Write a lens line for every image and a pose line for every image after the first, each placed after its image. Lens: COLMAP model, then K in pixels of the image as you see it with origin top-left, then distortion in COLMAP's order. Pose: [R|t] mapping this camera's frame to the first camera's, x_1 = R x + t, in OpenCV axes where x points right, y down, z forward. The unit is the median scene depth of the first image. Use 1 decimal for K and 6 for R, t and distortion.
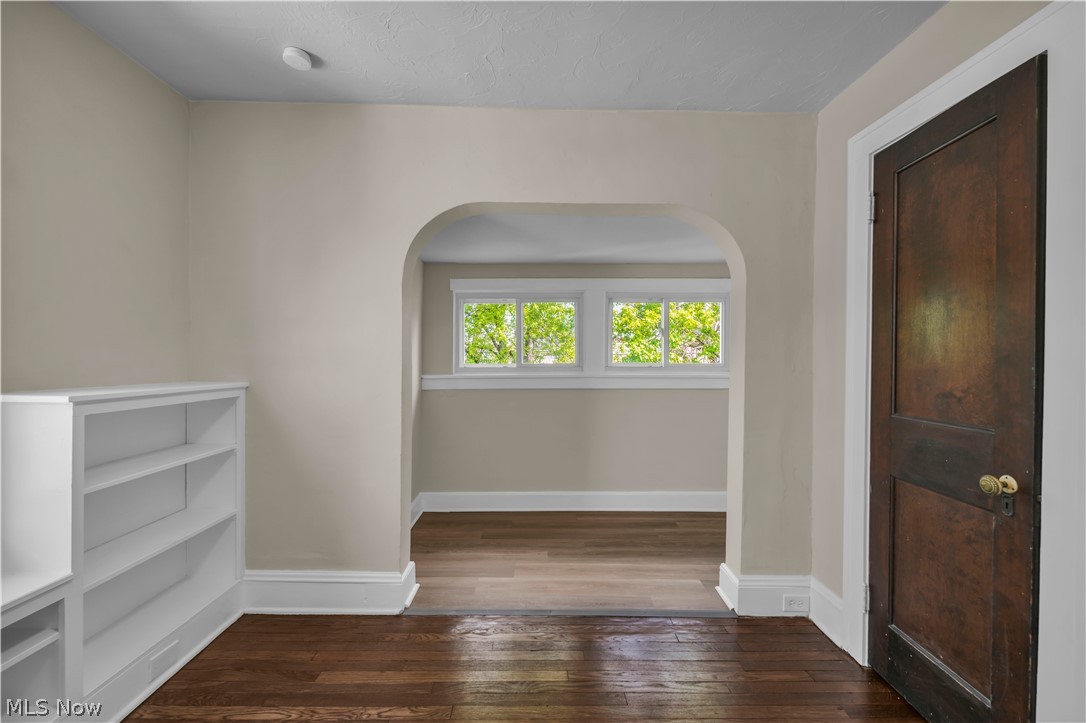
lens RADIAL K [[442.7, 0, 541.1], [0, 442.7, 364.5], [0, 0, 1]] dist [-0.003161, -0.000270]
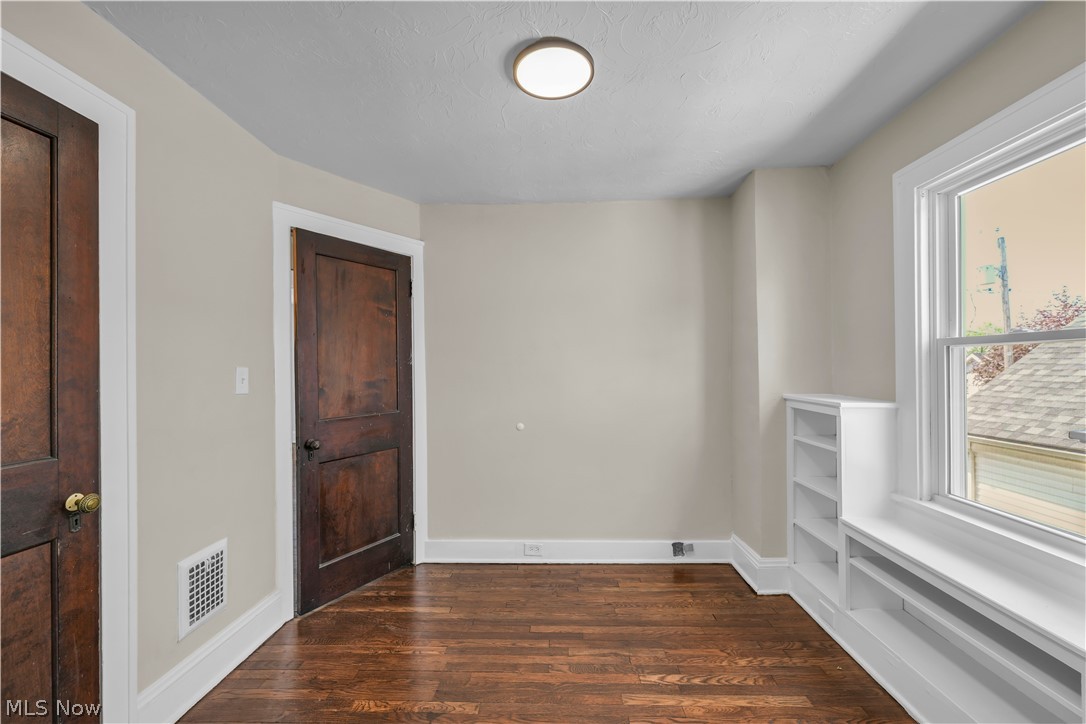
lens RADIAL K [[442.7, 0, 541.1], [0, 442.7, 365.0], [0, 0, 1]] dist [-0.003161, -0.000270]
pose [[-0.999081, 0.002613, 0.042782, -0.100007], [0.002911, 0.999972, 0.006902, -0.058693], [-0.042762, 0.007020, -0.999061, 1.944160]]
